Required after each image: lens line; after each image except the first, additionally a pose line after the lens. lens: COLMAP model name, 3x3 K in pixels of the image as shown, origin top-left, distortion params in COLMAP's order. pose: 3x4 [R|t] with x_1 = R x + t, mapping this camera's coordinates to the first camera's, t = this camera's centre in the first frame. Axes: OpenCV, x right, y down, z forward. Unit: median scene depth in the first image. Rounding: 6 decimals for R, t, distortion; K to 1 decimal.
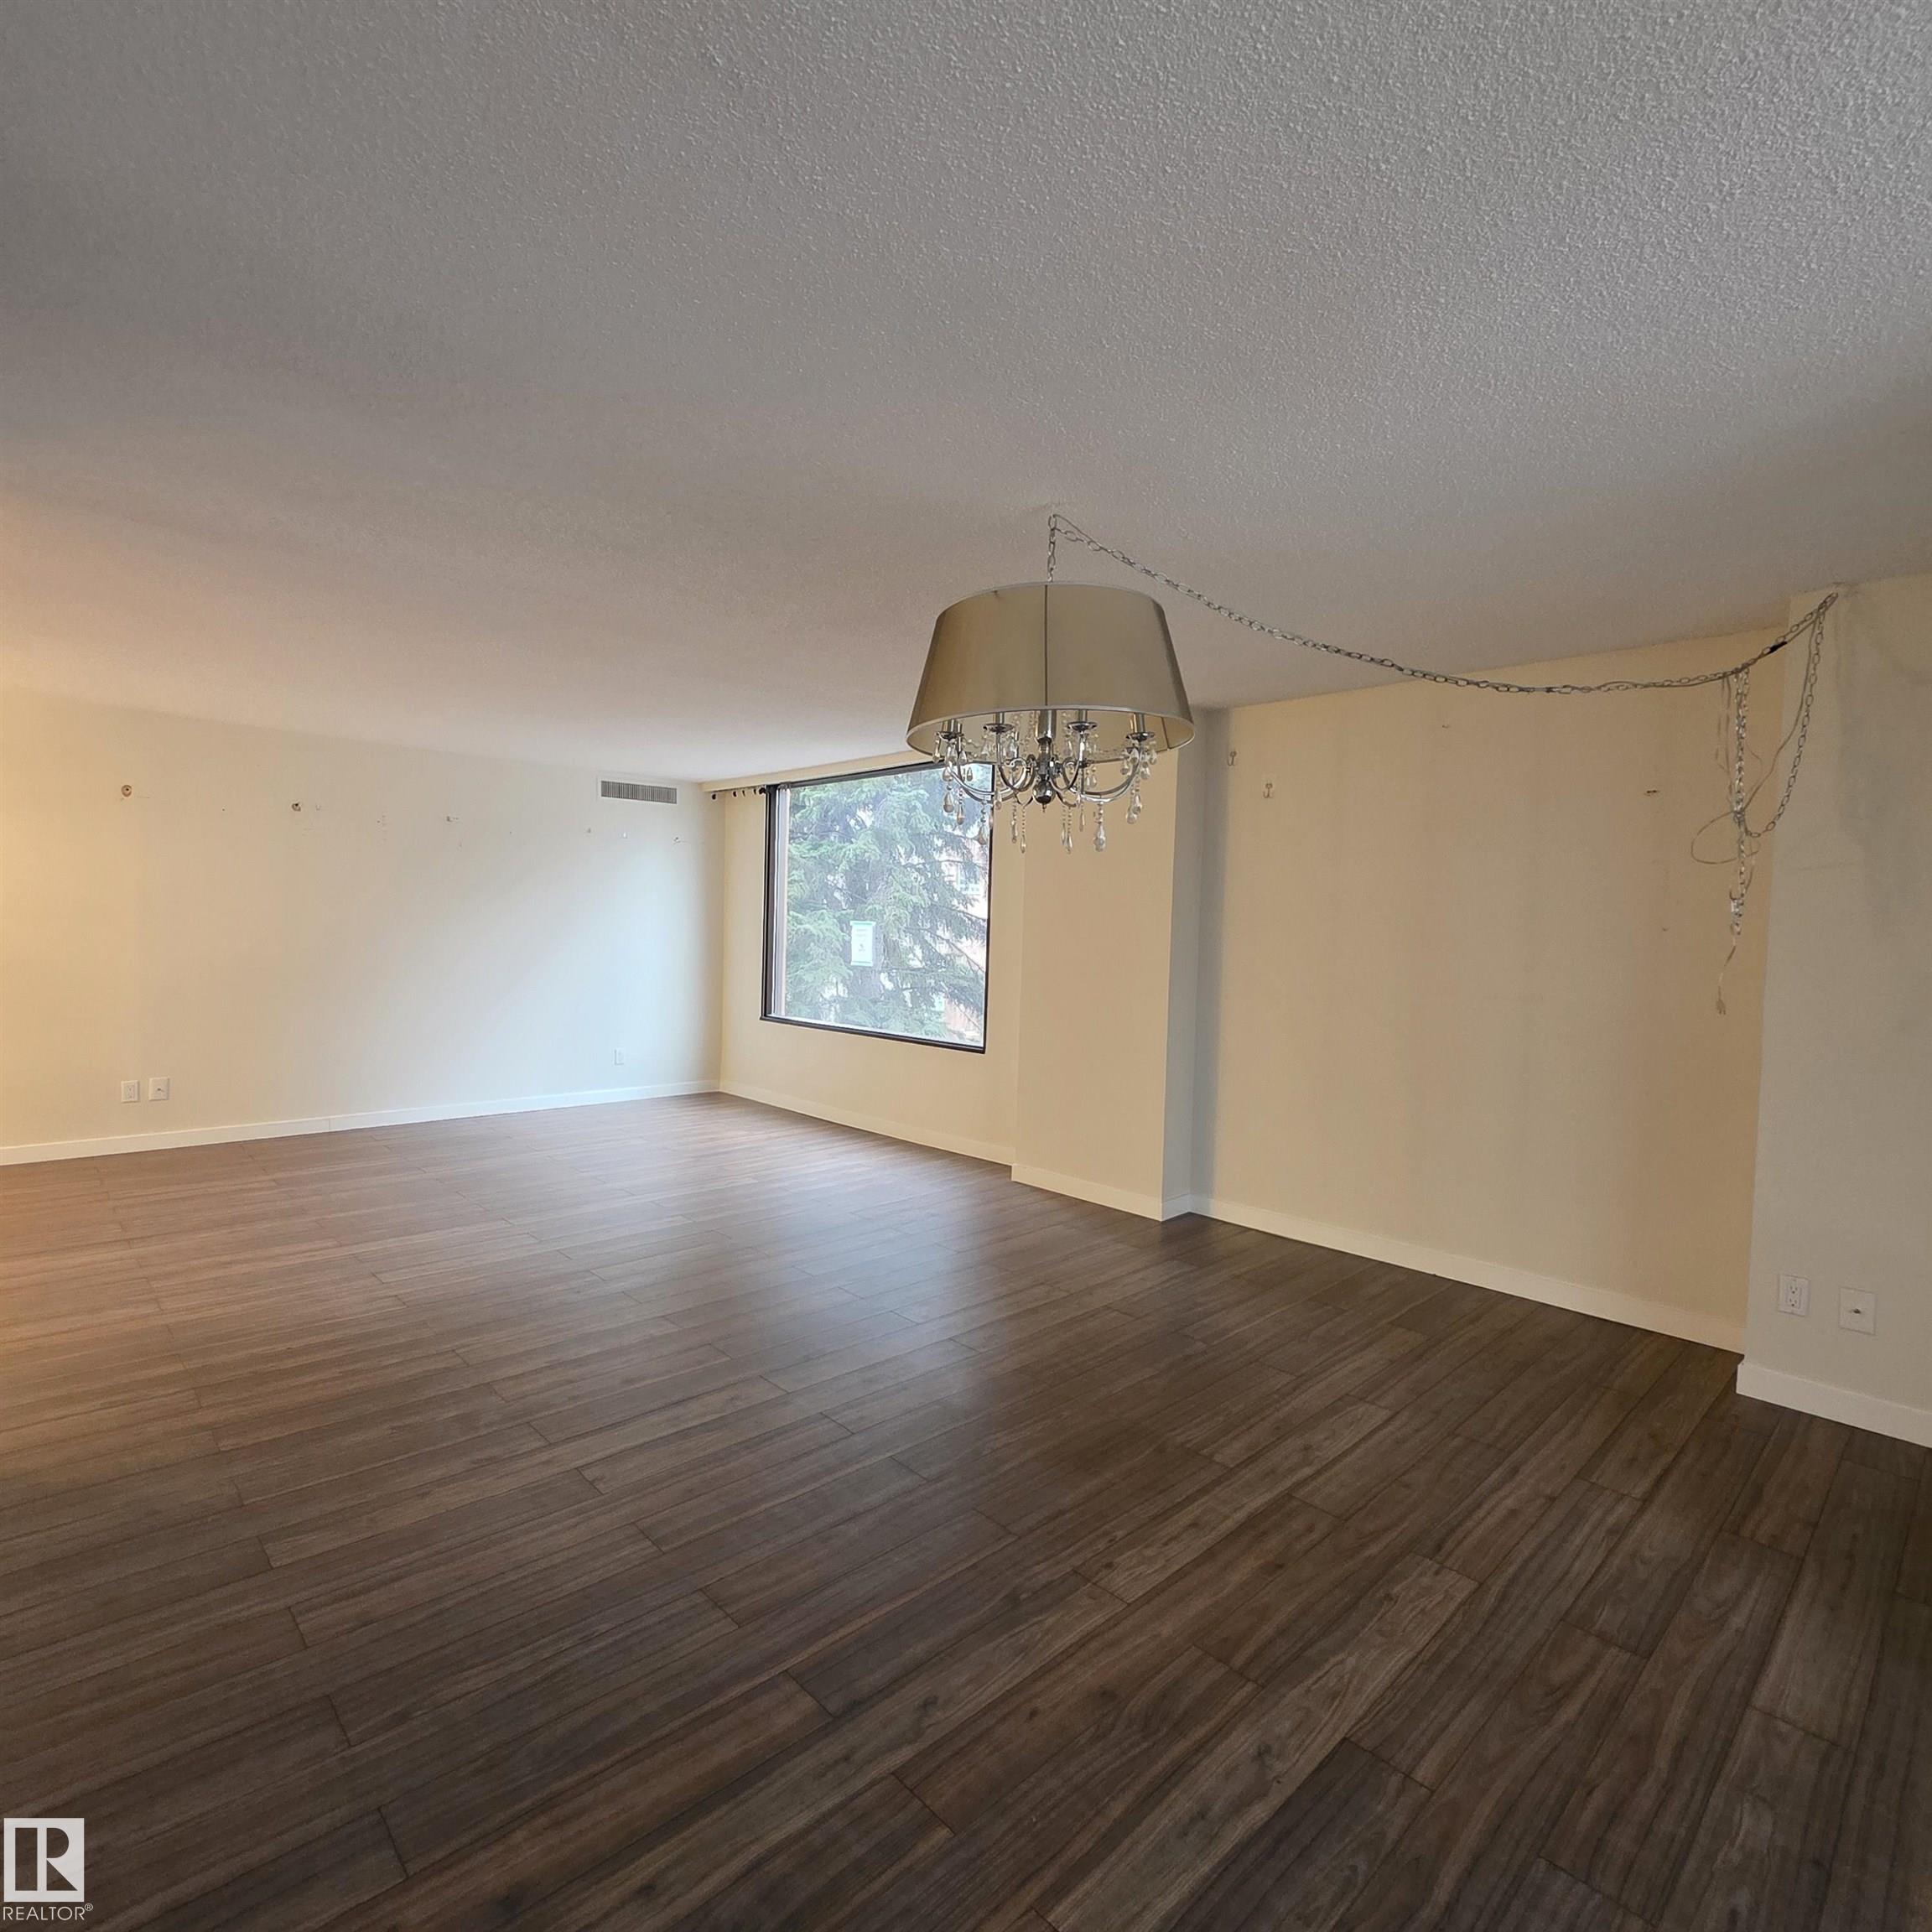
lens RADIAL K [[1030.8, 0, 973.5], [0, 1030.8, 977.4], [0, 0, 1]] dist [0.000784, 0.000499]
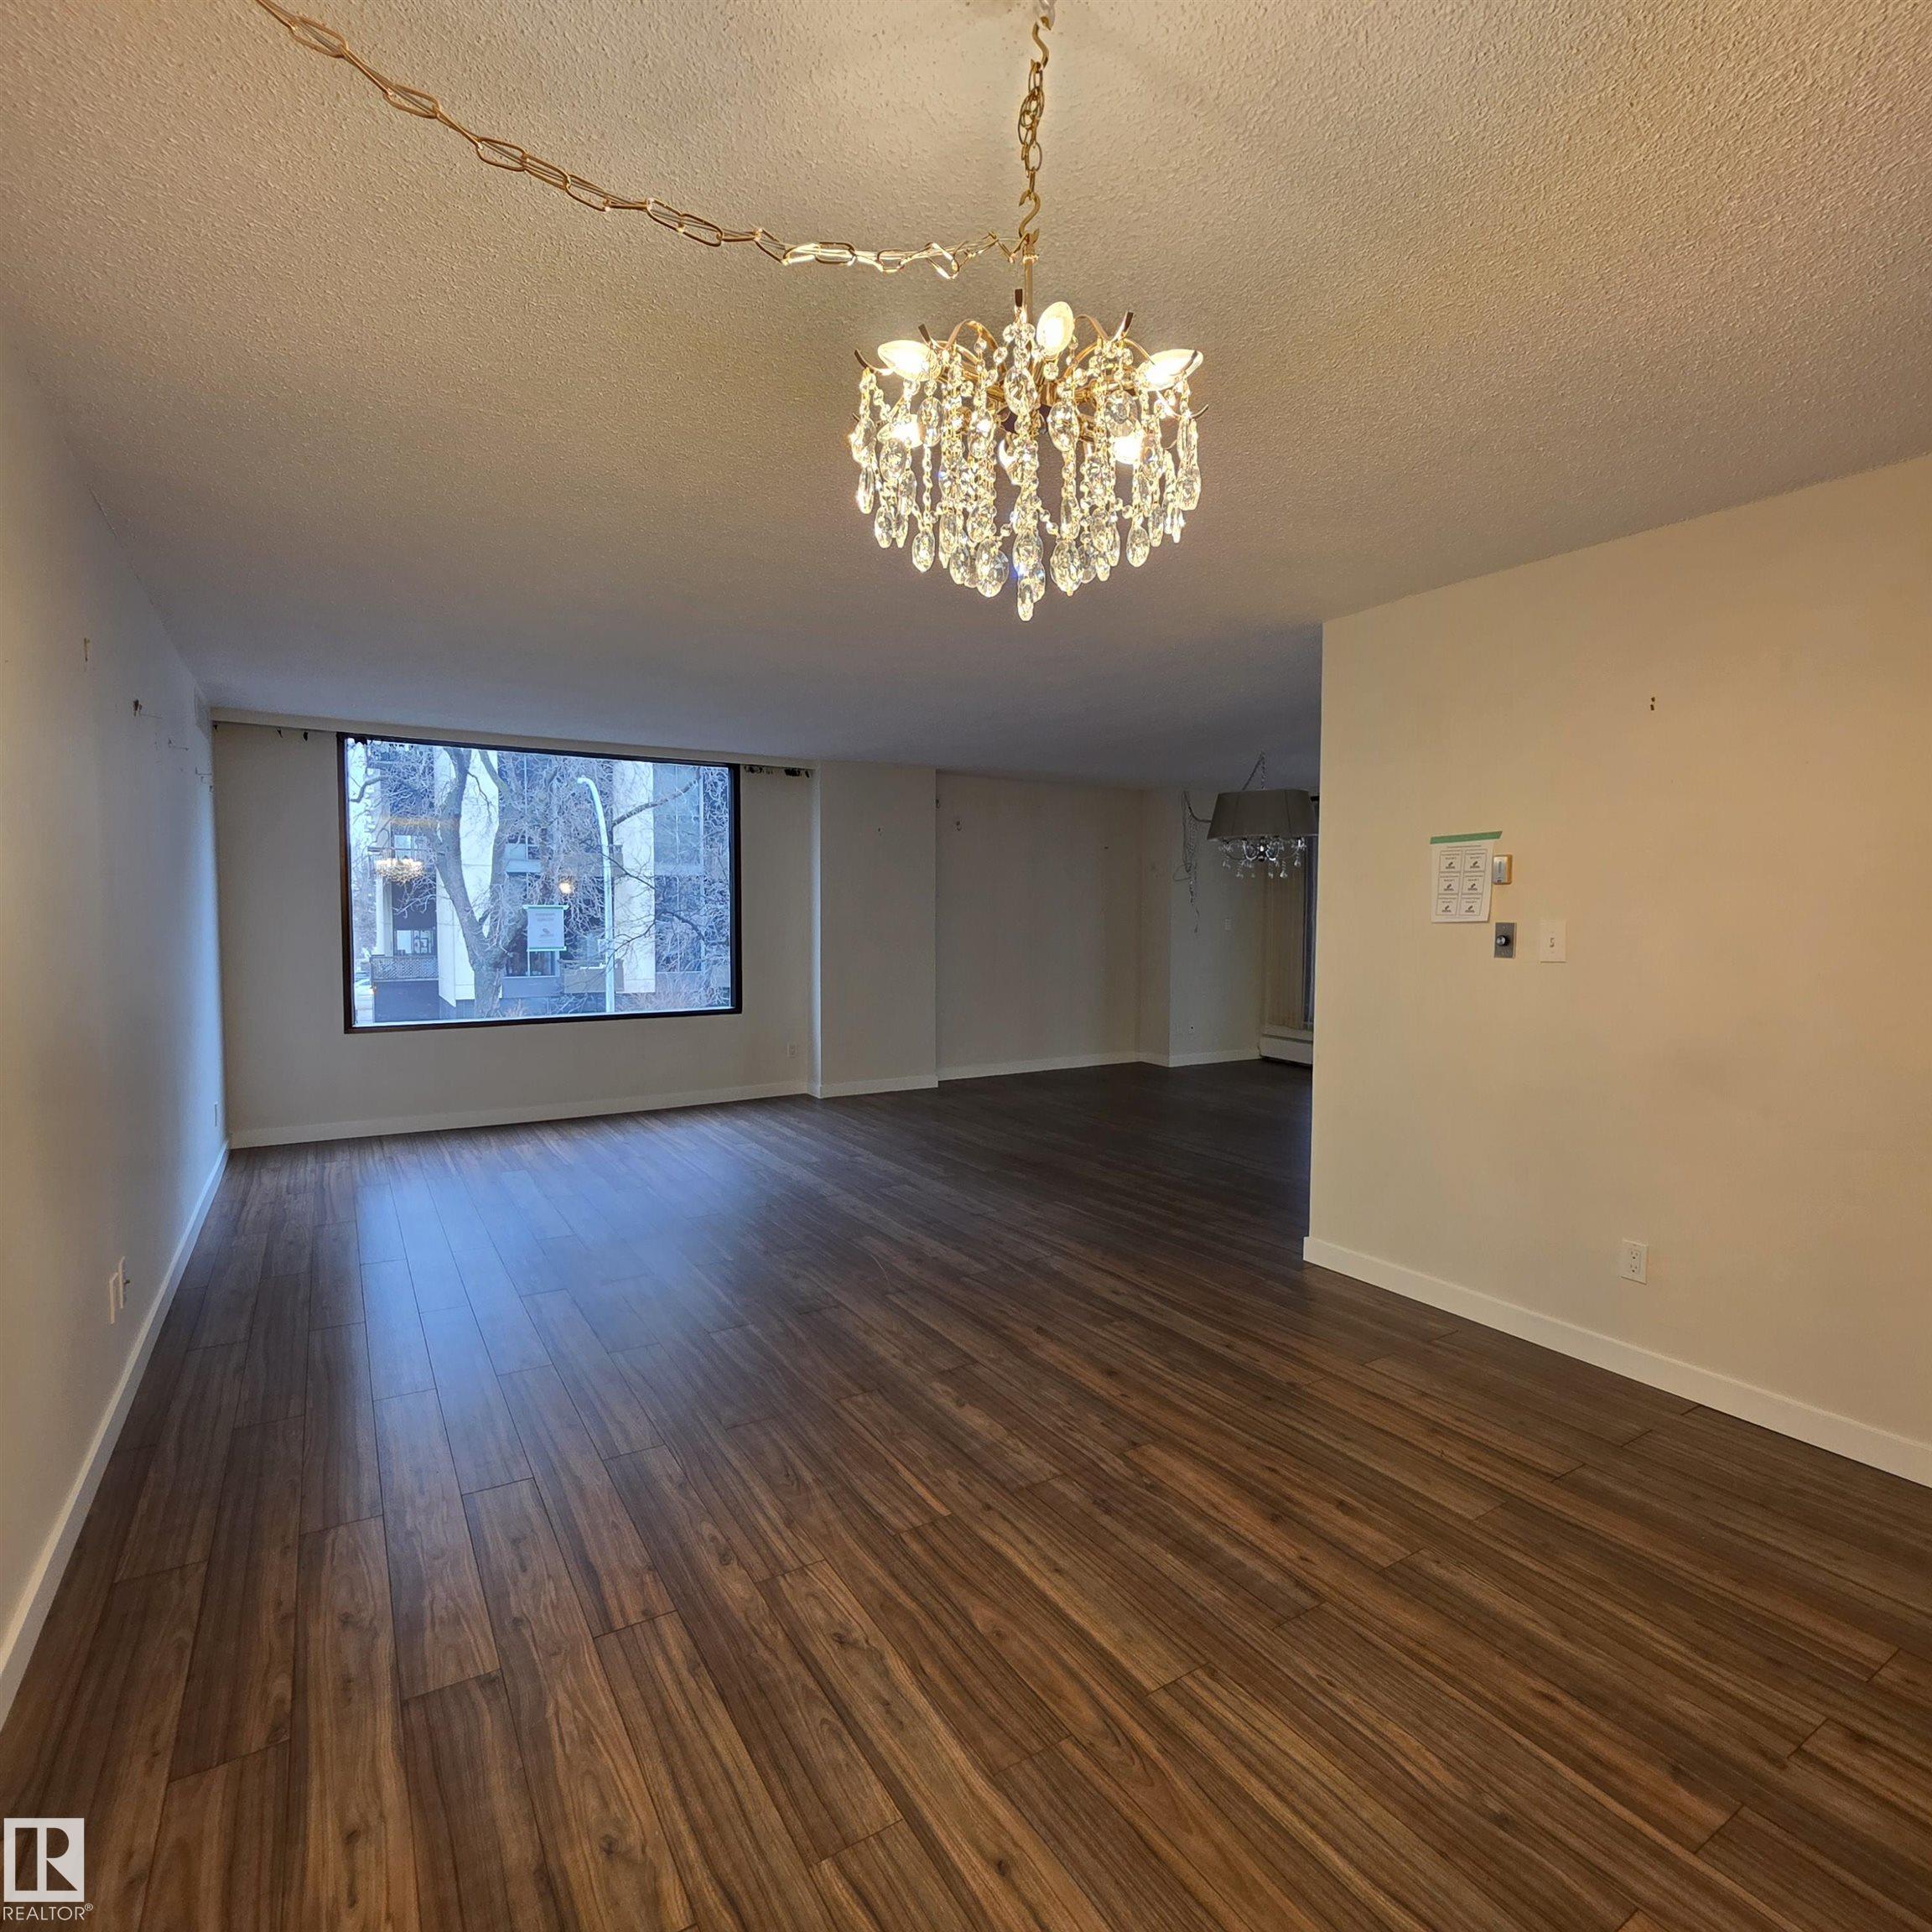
lens RADIAL K [[1030.8, 0, 969.1], [0, 1030.8, 972.7], [0, 0, 1]] dist [0.000784, 0.000499]
pose [[0.214211, -0.078439, 0.973633, -2.492609], [0.050047, 0.996343, 0.069258, -0.102364], [-0.975504, 0.033891, 0.217354, 1.083517]]
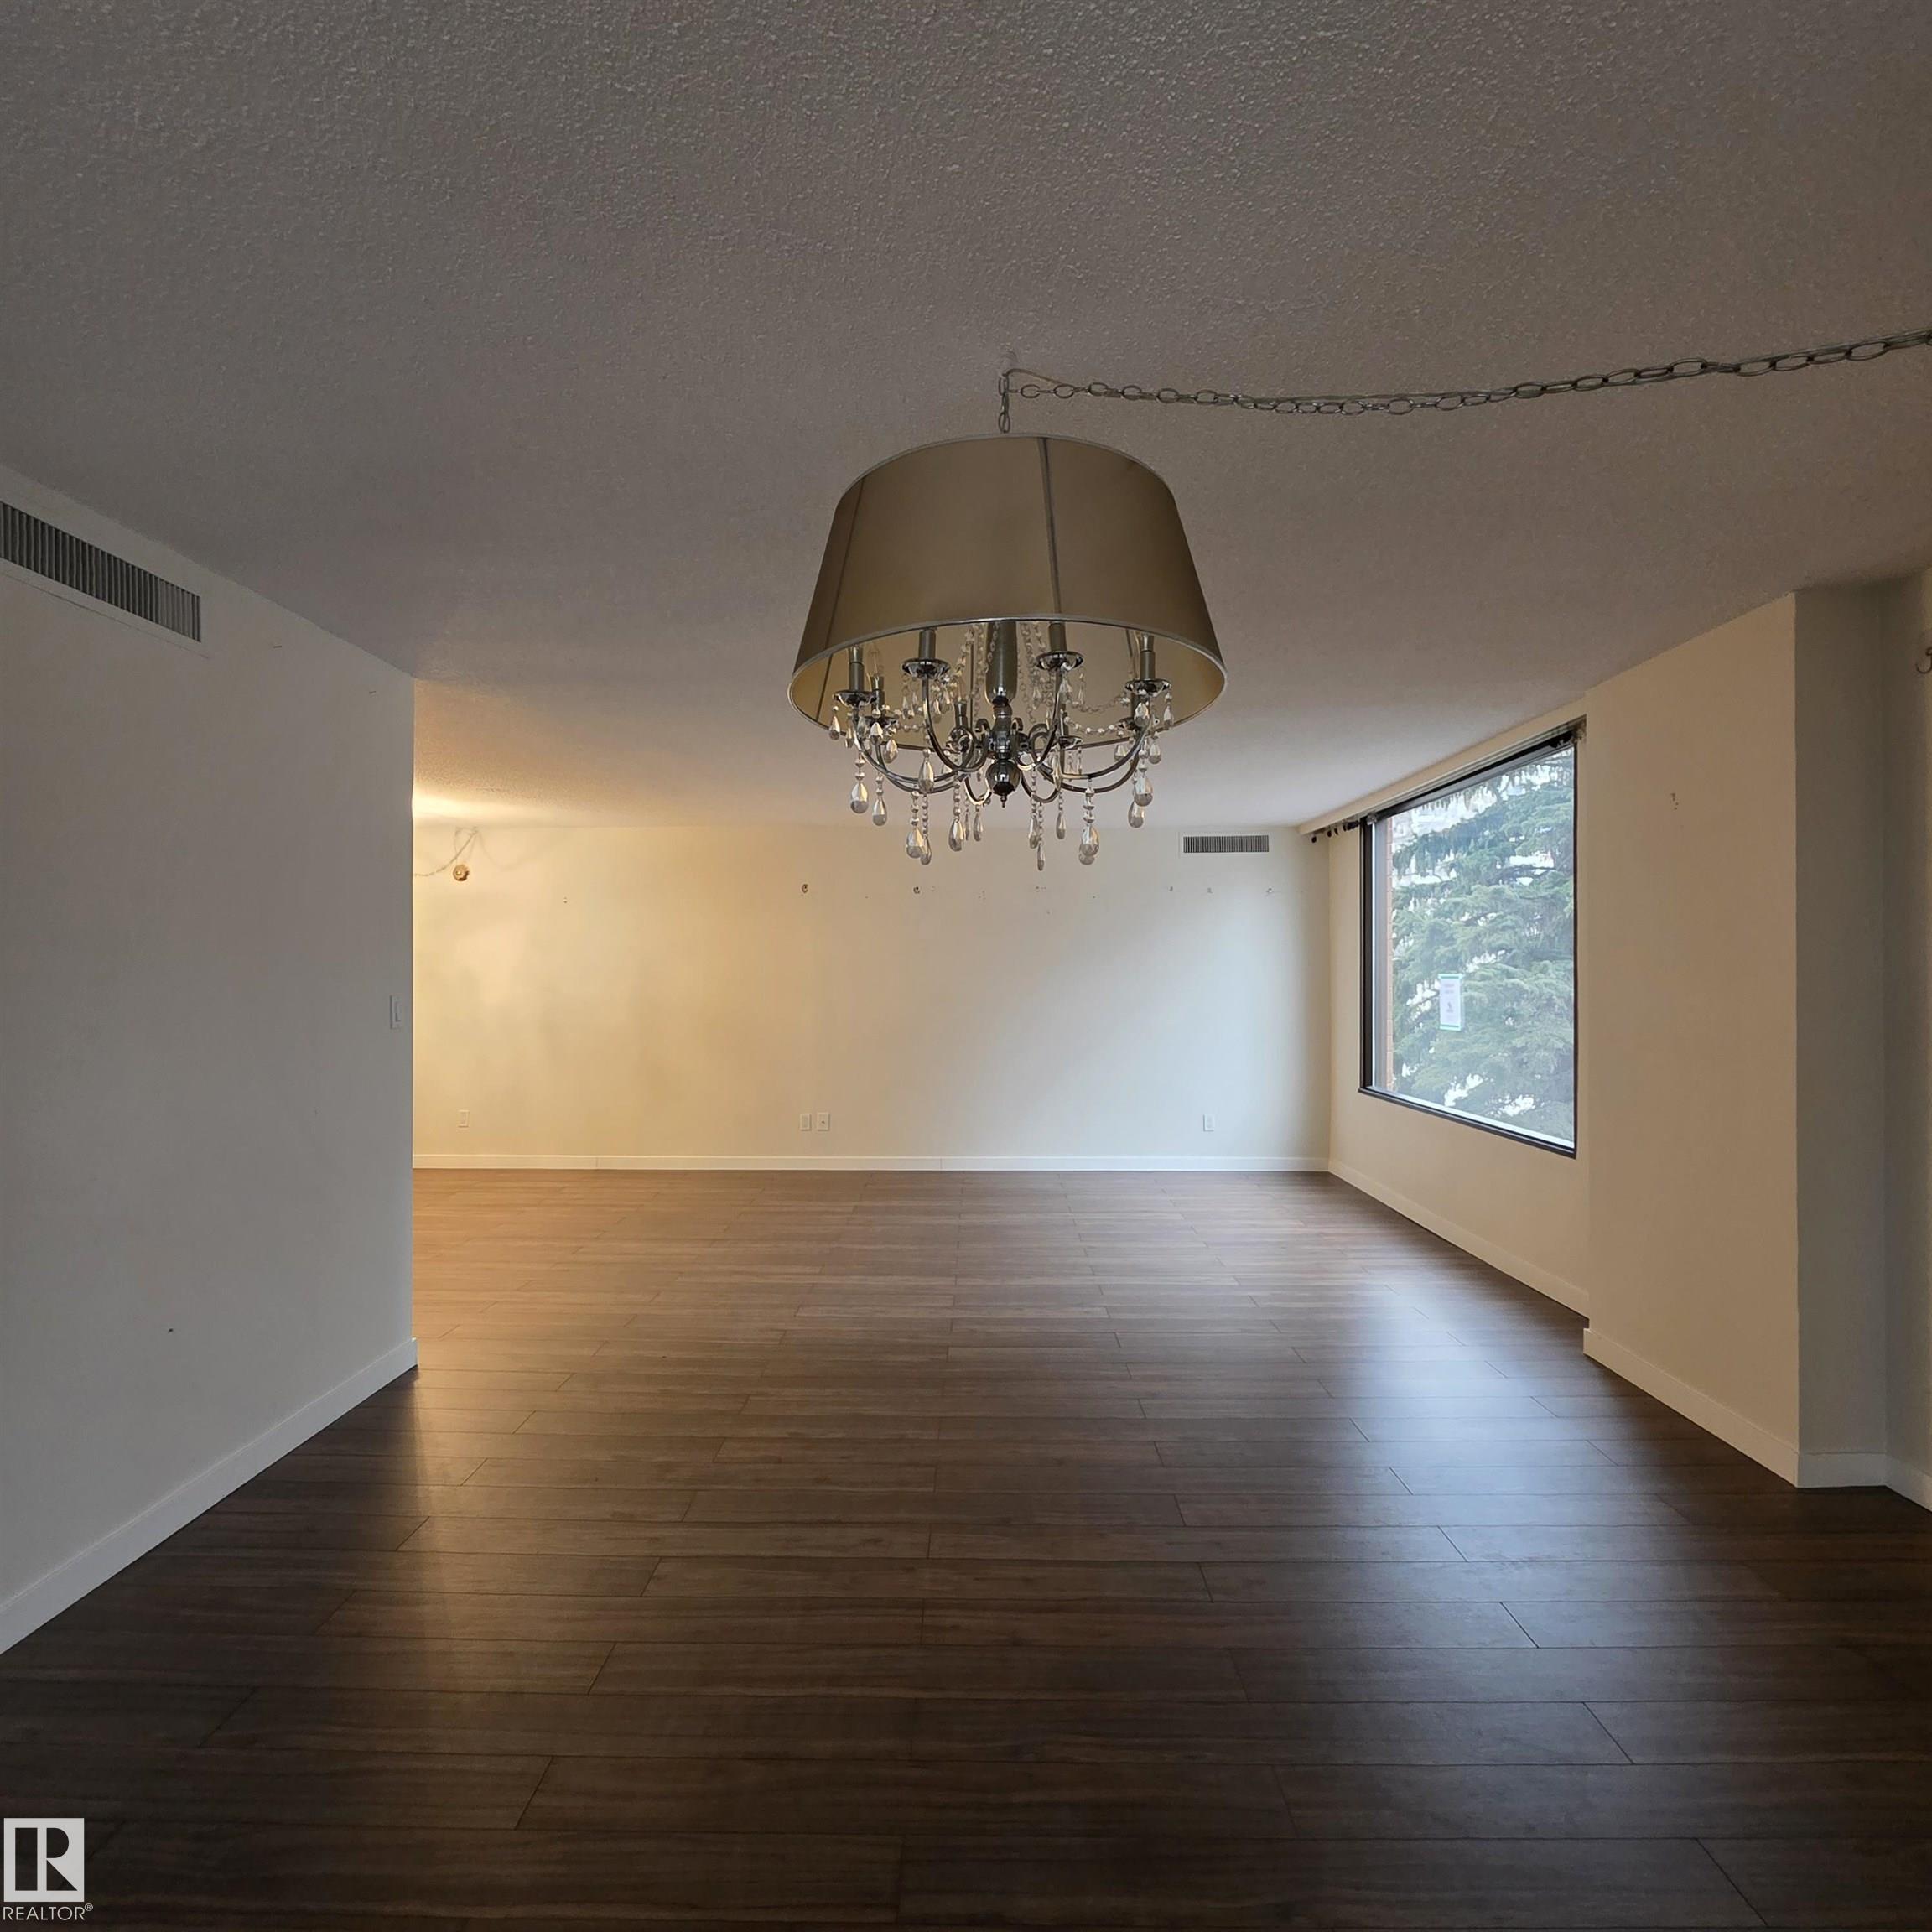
lens RADIAL K [[1030.8, 0, 974.1], [0, 1030.8, 970.0], [0, 0, 1]] dist [0.000784, 0.000499]
pose [[0.714606, -0.028292, -0.698954, 0.484091], [-0.017113, 0.998176, -0.057901, -0.014091], [0.699317, 0.053337, 0.712819, 0.477820]]
